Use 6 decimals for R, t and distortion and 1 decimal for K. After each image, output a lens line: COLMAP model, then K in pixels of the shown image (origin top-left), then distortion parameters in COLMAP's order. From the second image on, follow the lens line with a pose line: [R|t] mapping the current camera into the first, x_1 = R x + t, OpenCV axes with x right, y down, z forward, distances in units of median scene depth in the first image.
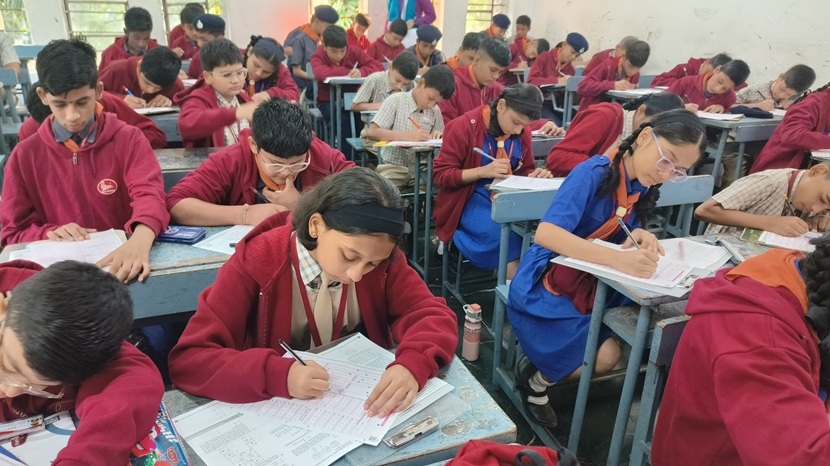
lens RADIAL K [[626.0, 0, 415.0], [0, 626.0, 233.0], [0, 0, 1]] dist [0.002466, 0.001220]
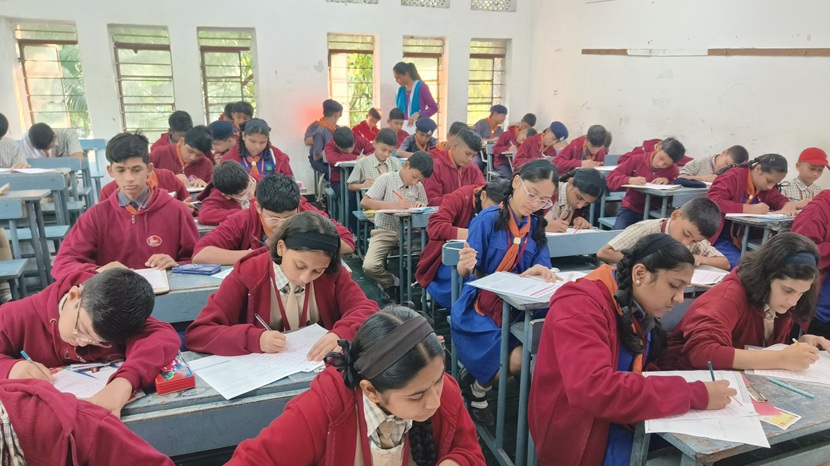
lens RADIAL K [[592.3, 0, 415.0], [0, 592.3, 233.0], [0, 0, 1]] dist [0.007116, 0.001023]
pose [[0.999165, -0.014975, -0.038005, 0.116627], [0.010125, 0.992137, -0.124743, 0.070187], [0.039574, 0.124254, 0.991461, -0.238120]]
